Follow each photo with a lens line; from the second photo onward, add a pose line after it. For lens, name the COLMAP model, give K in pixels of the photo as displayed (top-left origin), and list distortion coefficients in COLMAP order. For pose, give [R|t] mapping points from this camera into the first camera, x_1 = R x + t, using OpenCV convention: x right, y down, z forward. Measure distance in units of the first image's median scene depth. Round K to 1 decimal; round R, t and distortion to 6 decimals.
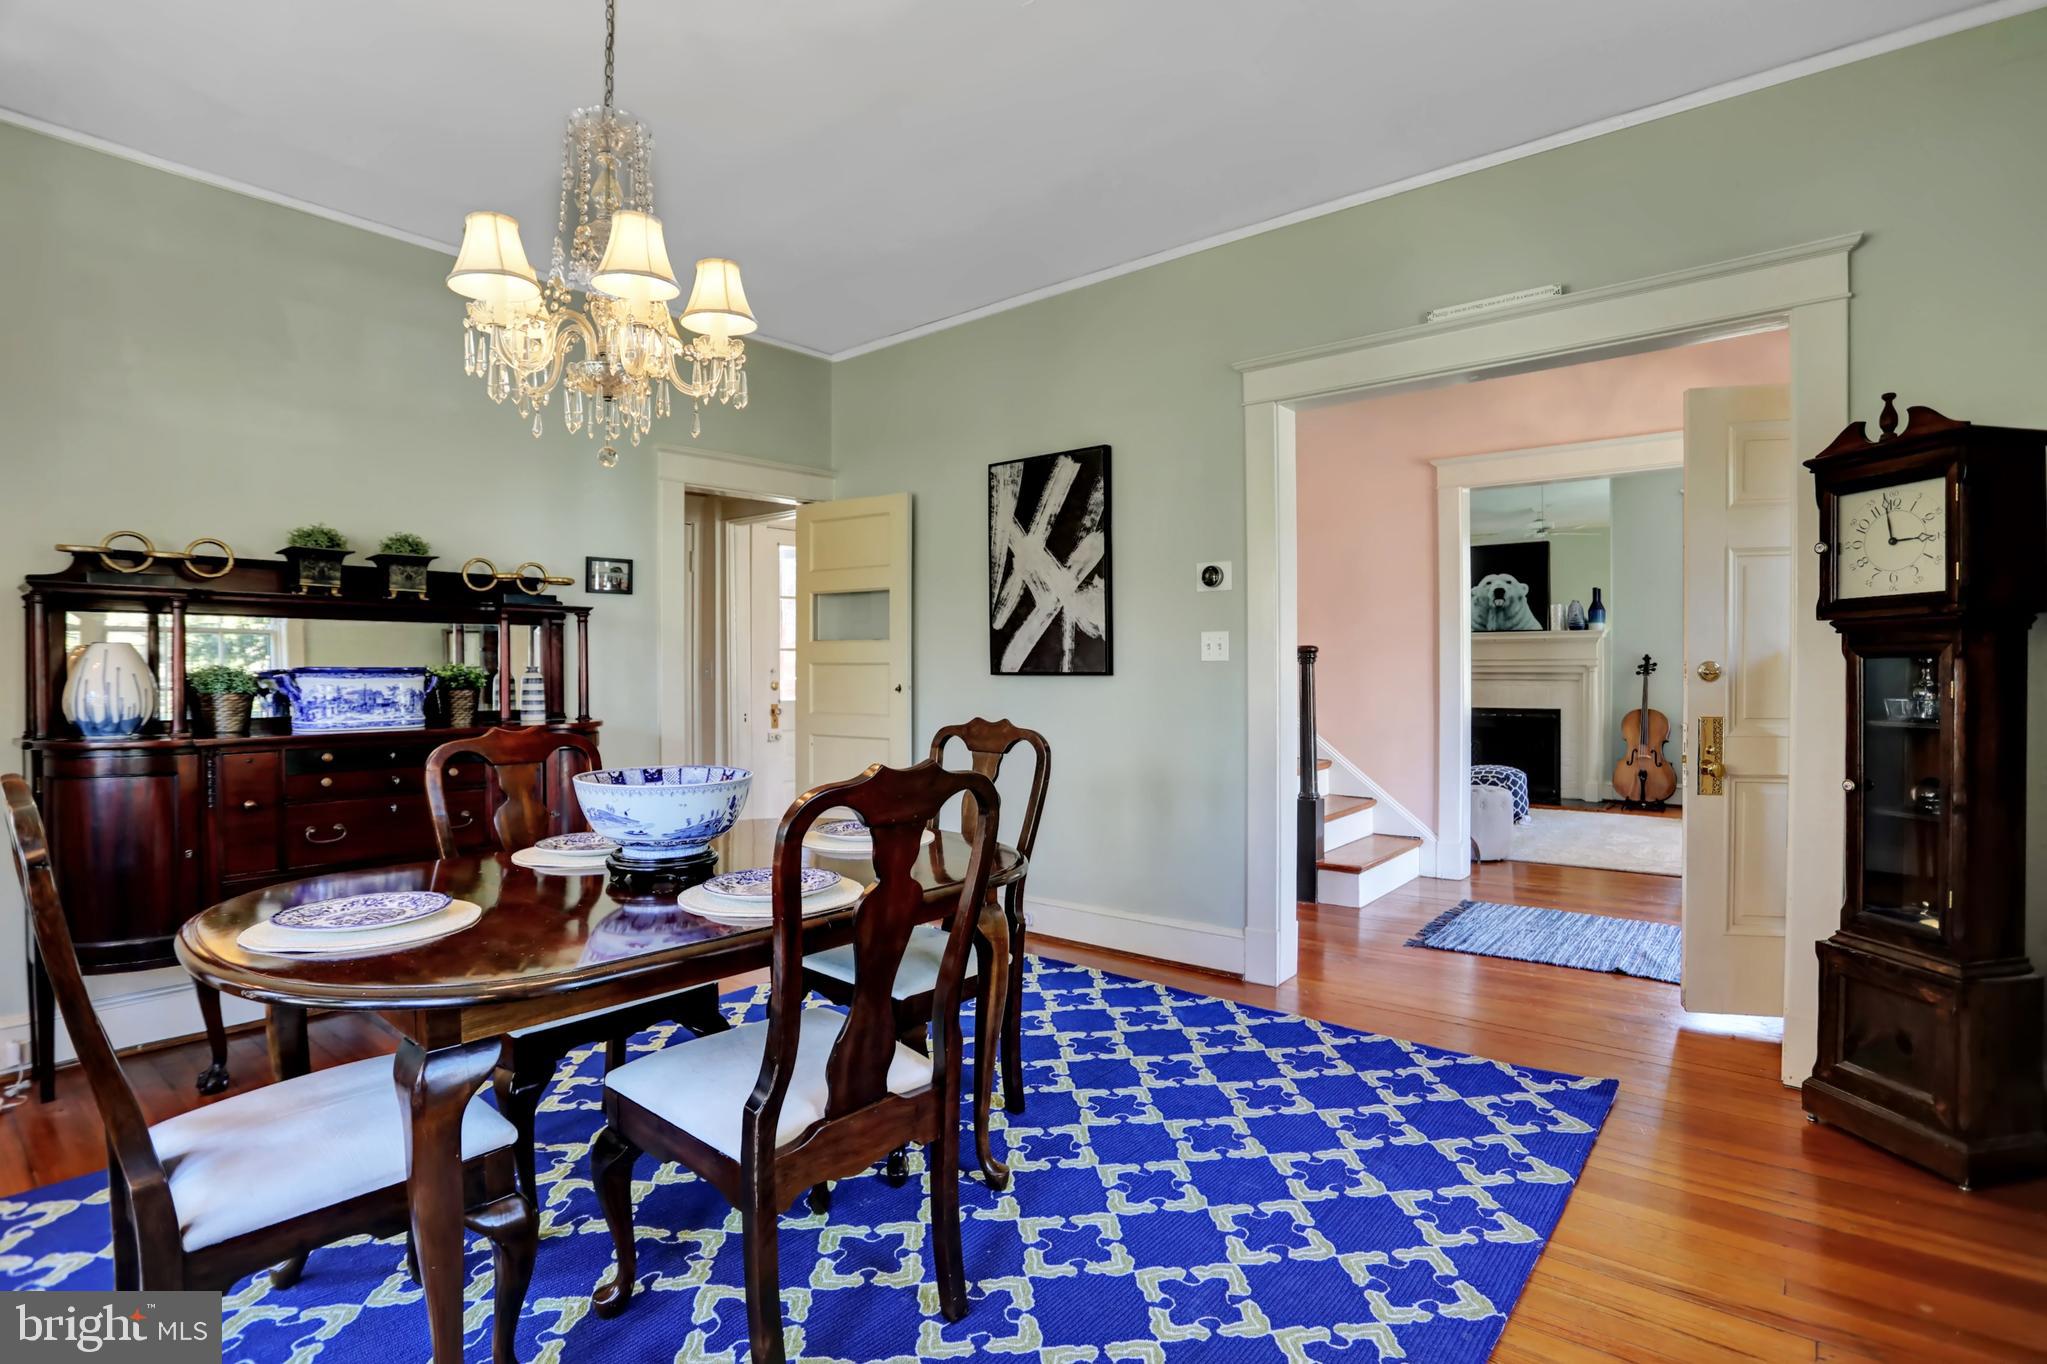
lens RADIAL K [[975.7, 0, 1023.5], [0, 975.7, 682.0], [0, 0, 1]] dist [-0.059025, 0.000067]
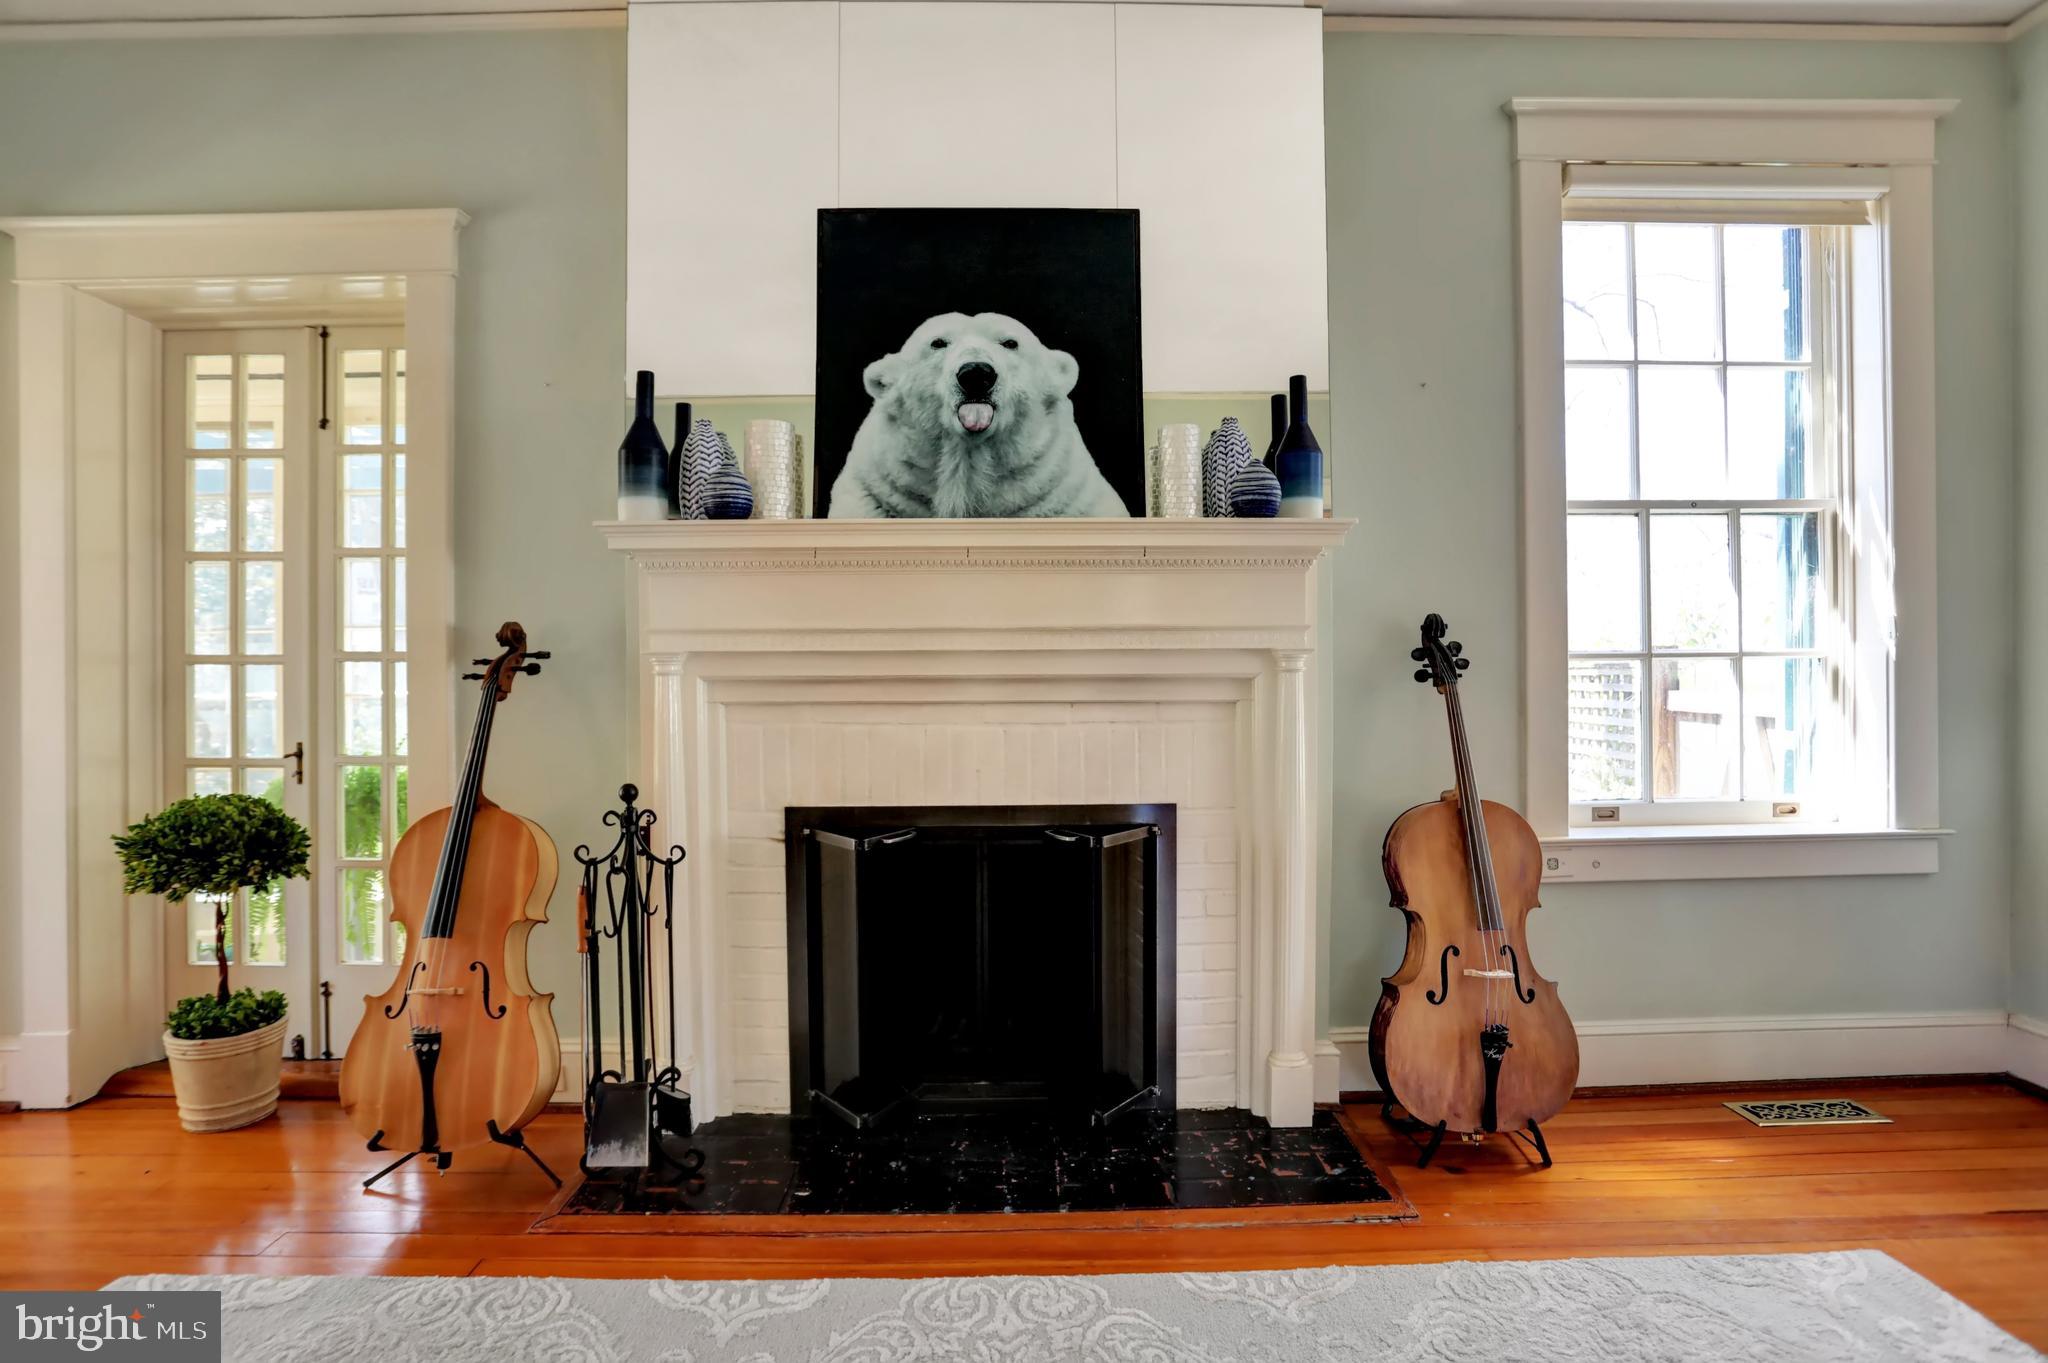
lens RADIAL K [[1028.1, 0, 1024.0], [0, 1028.1, 681.5], [0, 0, 1]] dist [-0.059870, 0.036373]
pose [[0.763834, -0.003568, 0.645403, 0.328780], [0.010329, 0.999924, -0.006696, -0.006555], [-0.645330, 0.011781, 0.763813, 0.794653]]
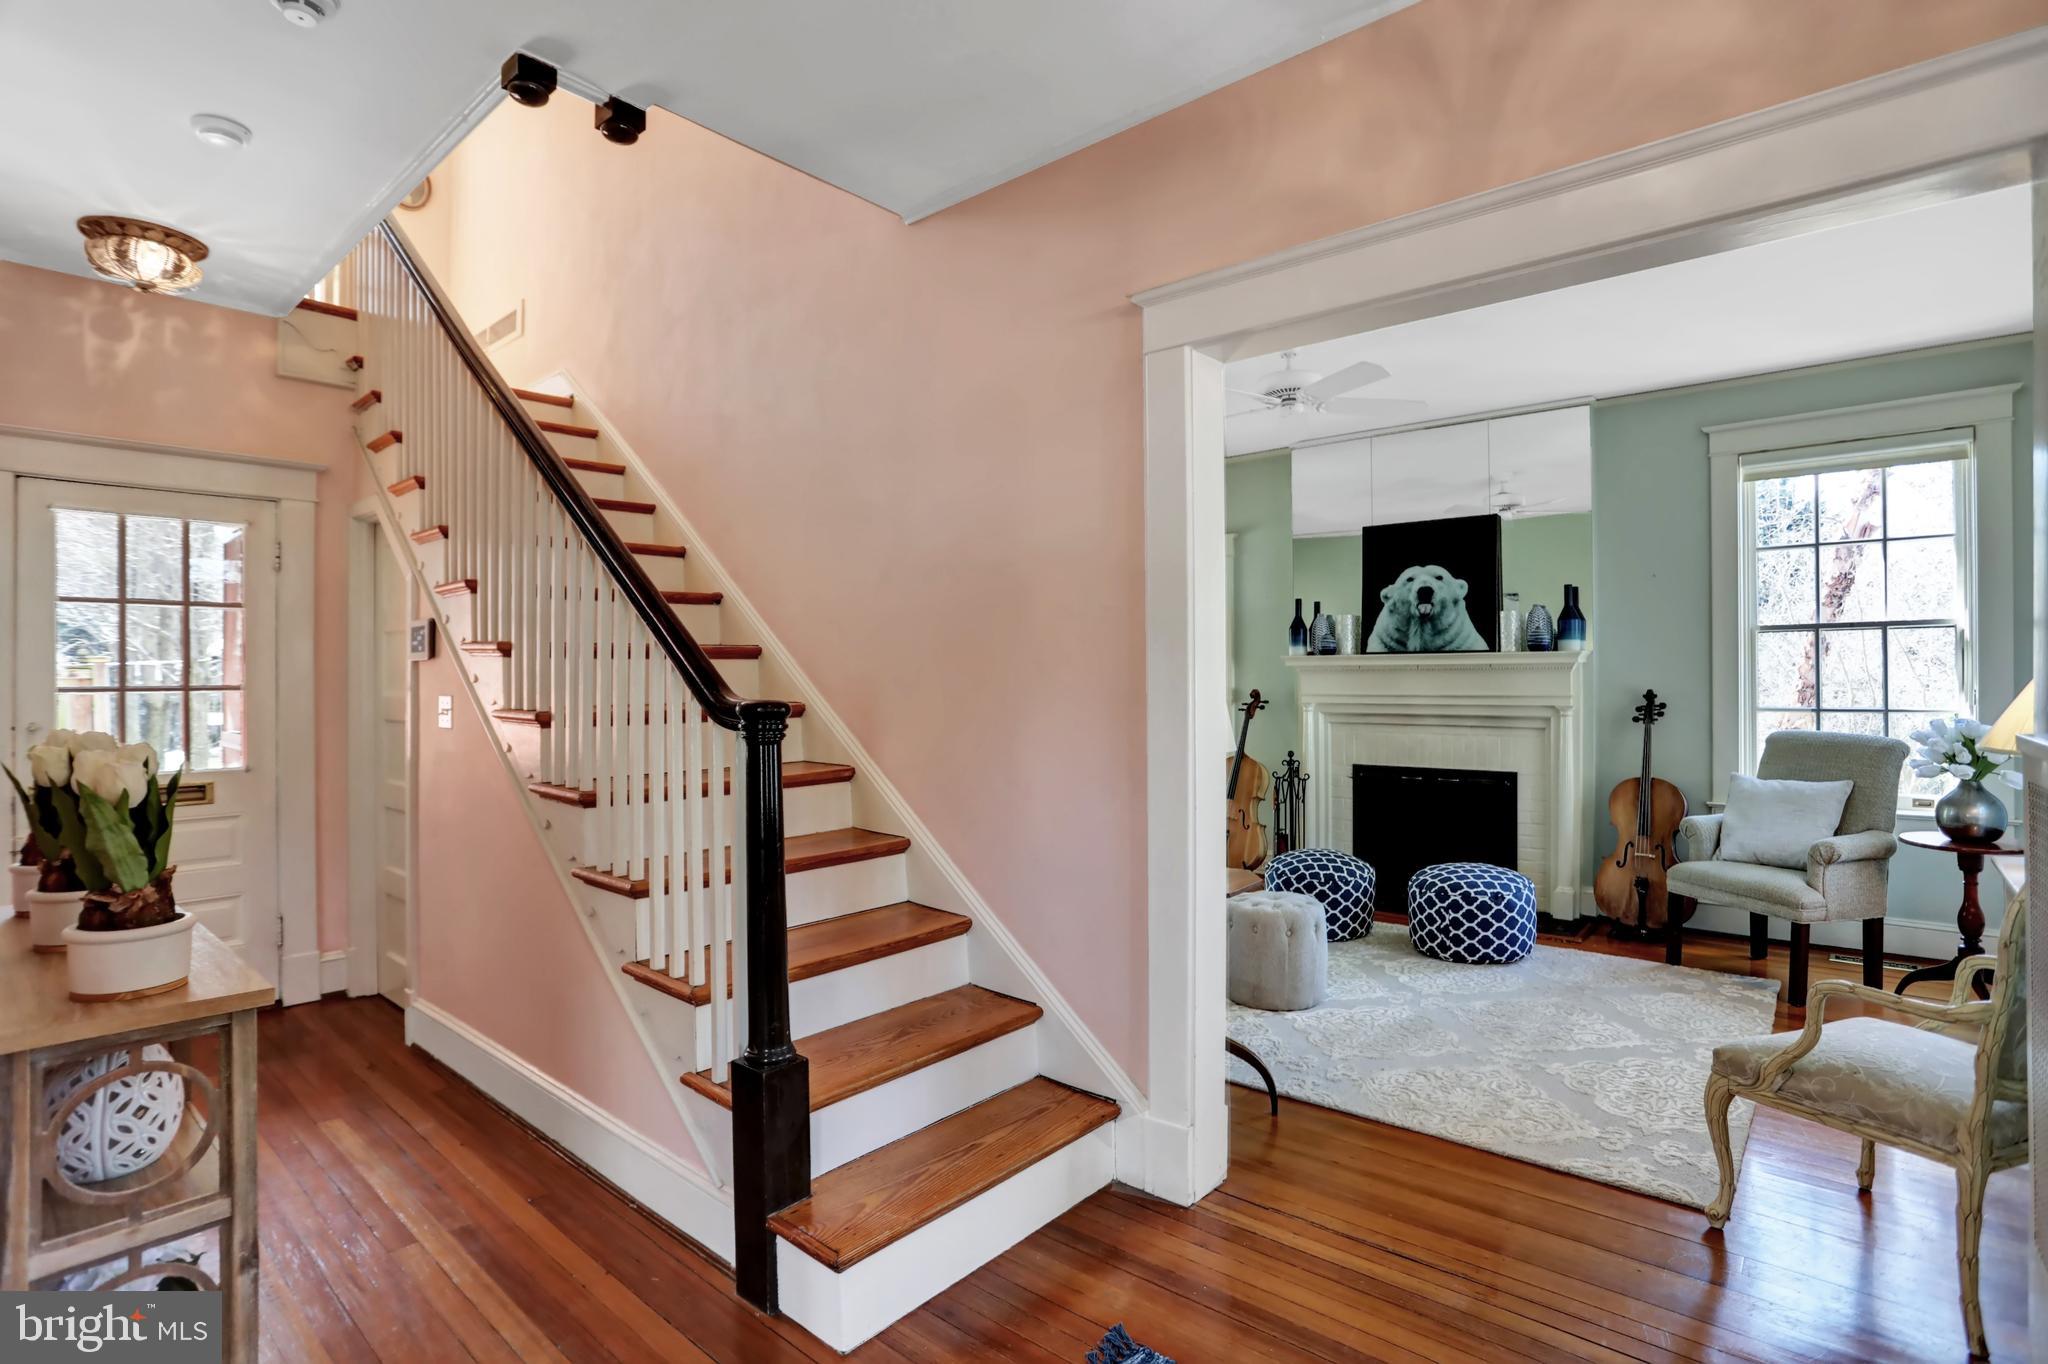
lens RADIAL K [[997.6, 0, 1059.9], [0, 997.6, 678.1], [0, 0, 1]] dist [-0.041916, 0.032517]
pose [[0.999974, -0.002256, 0.006806, 0.246131], [0.002311, 0.999965, -0.008074, -0.030918], [-0.006787, 0.008090, 0.999944, 0.330091]]
